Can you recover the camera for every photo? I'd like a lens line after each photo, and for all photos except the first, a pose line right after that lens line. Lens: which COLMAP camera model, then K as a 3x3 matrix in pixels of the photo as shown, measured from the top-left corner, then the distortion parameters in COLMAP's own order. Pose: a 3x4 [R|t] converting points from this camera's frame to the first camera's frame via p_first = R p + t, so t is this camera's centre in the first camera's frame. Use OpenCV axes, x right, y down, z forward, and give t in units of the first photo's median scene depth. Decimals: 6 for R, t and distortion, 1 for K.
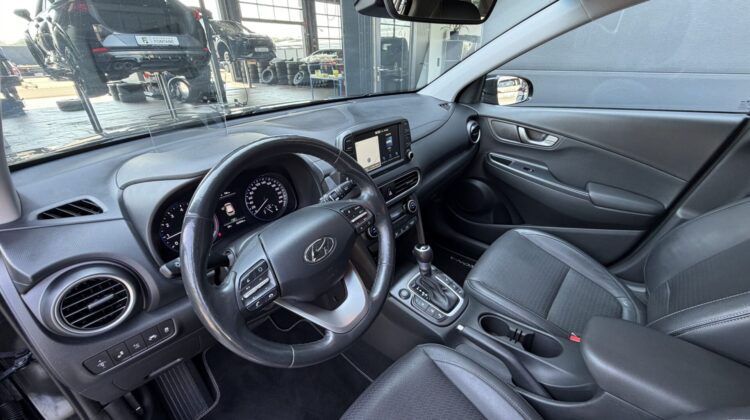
lens RADIAL K [[299.2, 0, 375.0], [0, 299.2, 210.0], [0, 0, 1]] dist [-0.000182, -0.000282]
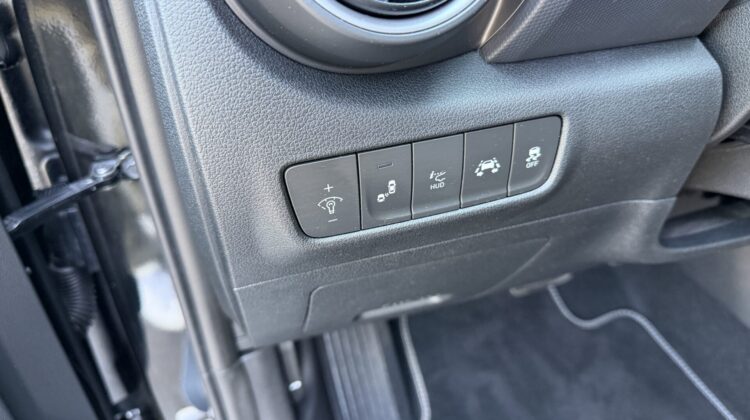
lens RADIAL K [[537.9, 0, 375.0], [0, 537.9, 210.0], [0, 0, 1]] dist [-0.003523, -0.001604]
pose [[0.892163, 0.239215, -0.383172, -0.343399], [-0.186852, 0.967726, 0.169094, 0.213046], [0.411255, -0.079263, 0.908067, 0.294076]]
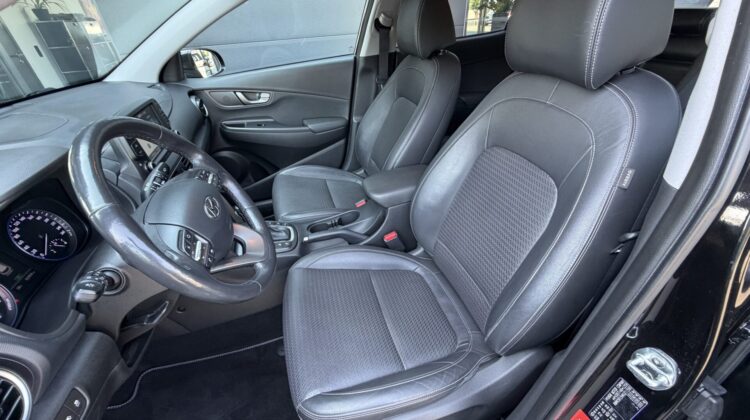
lens RADIAL K [[305.2, 0, 375.0], [0, 305.2, 210.0], [0, 0, 1]] dist [-0.001744, -0.000376]
pose [[0.517778, -0.471634, 0.713770, -0.338710], [0.438132, 0.862786, 0.252272, 0.059794], [-0.734811, 0.182104, 0.653369, -0.088394]]
